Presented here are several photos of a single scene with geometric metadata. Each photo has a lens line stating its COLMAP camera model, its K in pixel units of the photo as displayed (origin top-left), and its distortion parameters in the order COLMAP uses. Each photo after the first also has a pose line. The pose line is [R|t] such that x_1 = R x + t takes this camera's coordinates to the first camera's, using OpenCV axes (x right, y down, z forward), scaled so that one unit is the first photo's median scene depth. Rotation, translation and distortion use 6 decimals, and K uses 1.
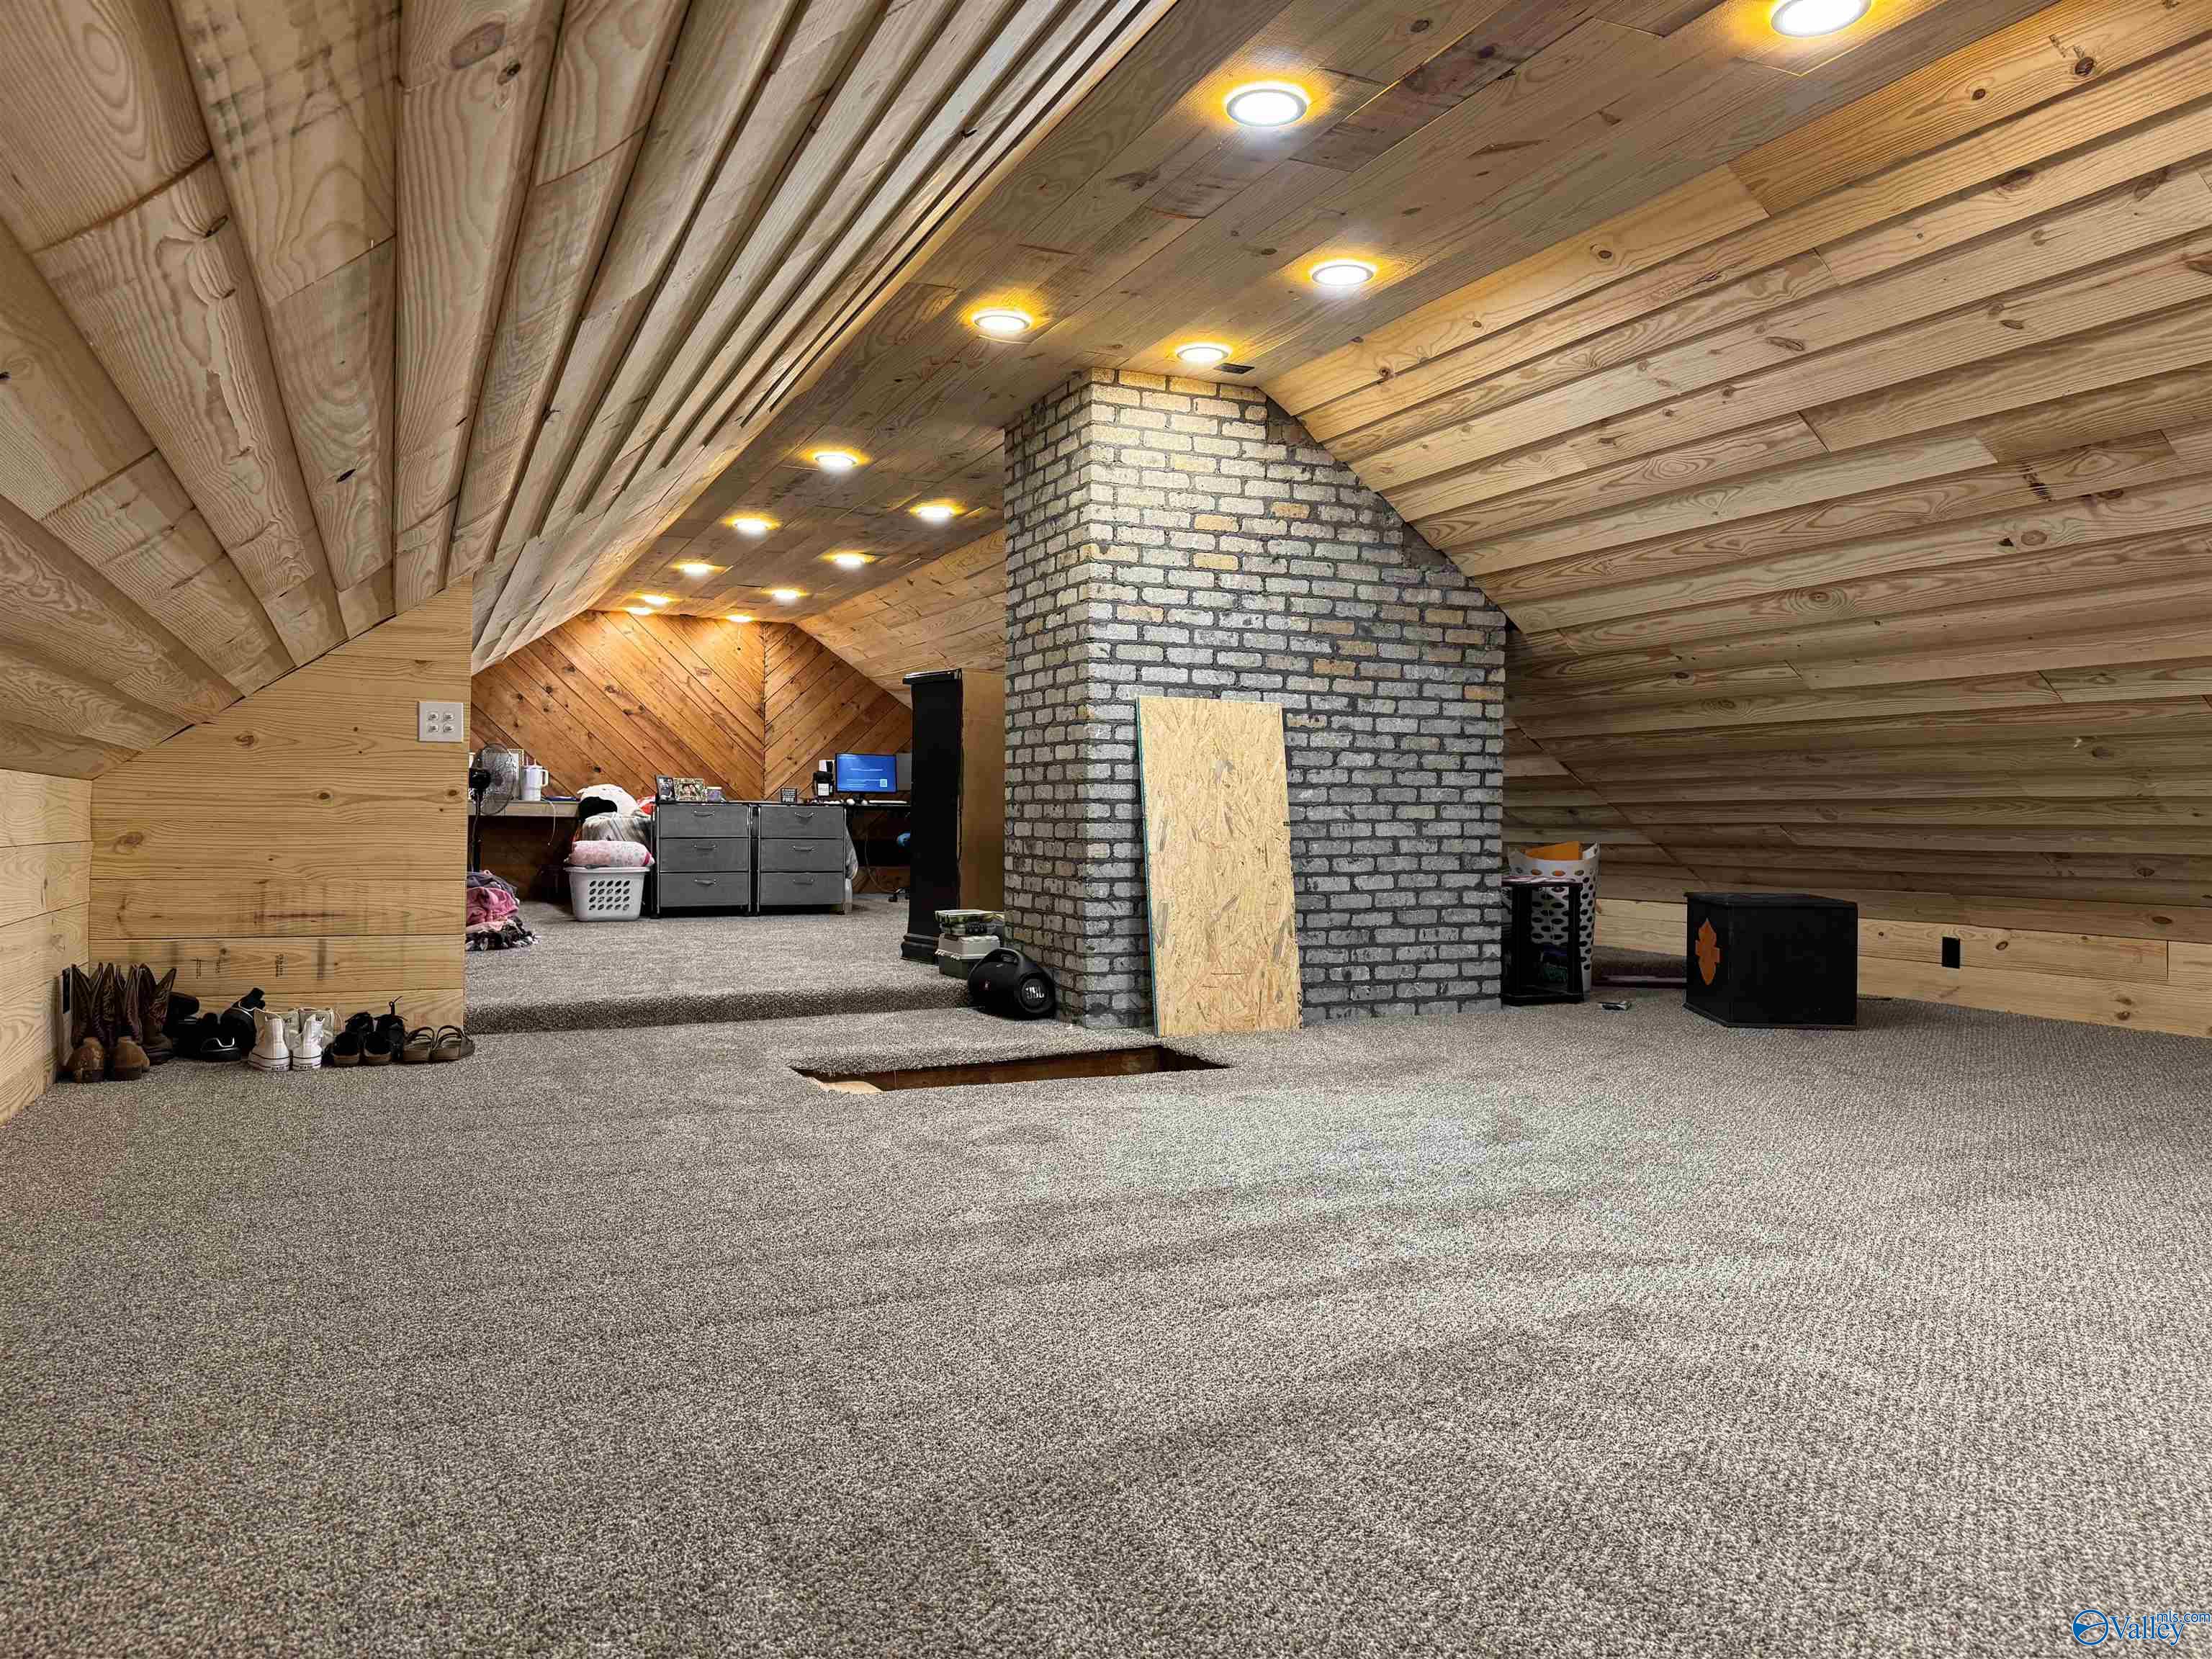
lens RADIAL K [[1558.4, 0, 1105.6], [0, 1558.4, 825.7], [0, 0, 1]] dist [0.000127, -0.000273]
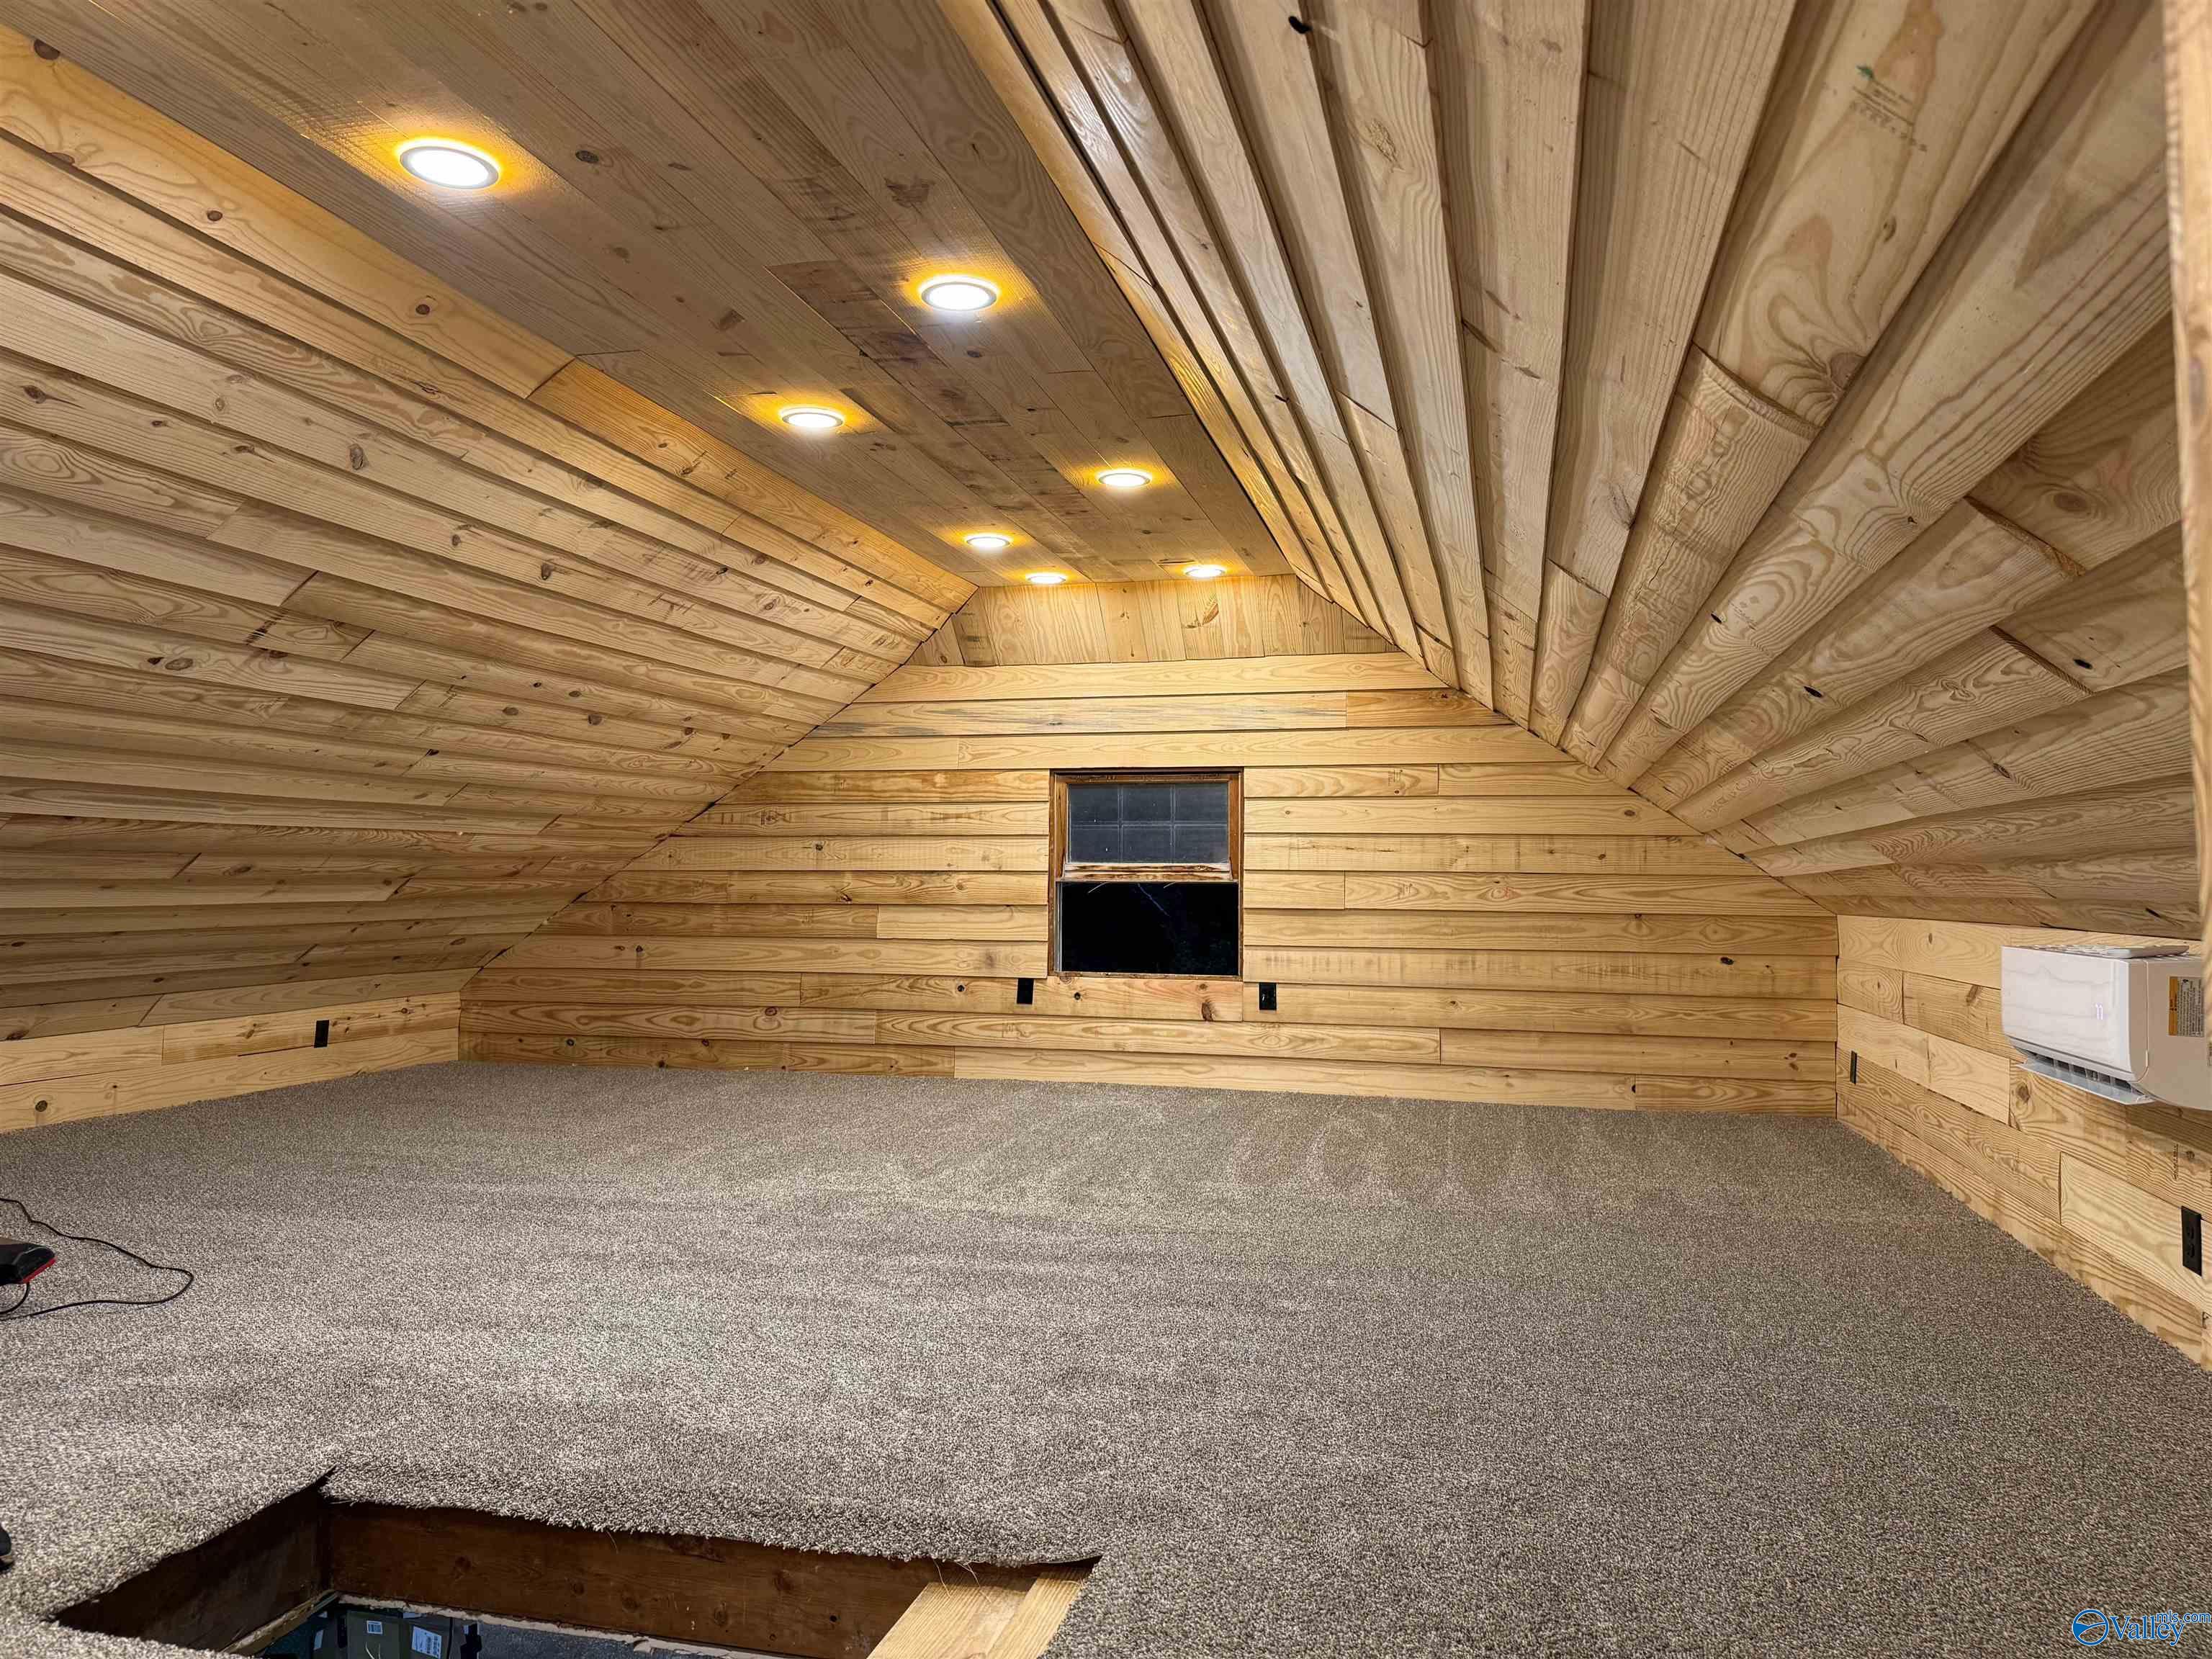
lens RADIAL K [[1558.4, 0, 1106.0], [0, 1558.4, 834.6], [0, 0, 1]] dist [0.000127, -0.000273]
pose [[-0.785483, 0.015188, 0.618697, -0.531358], [0.003173, 0.999785, -0.020514, -0.051663], [-0.618876, -0.014150, -0.785361, 1.472240]]
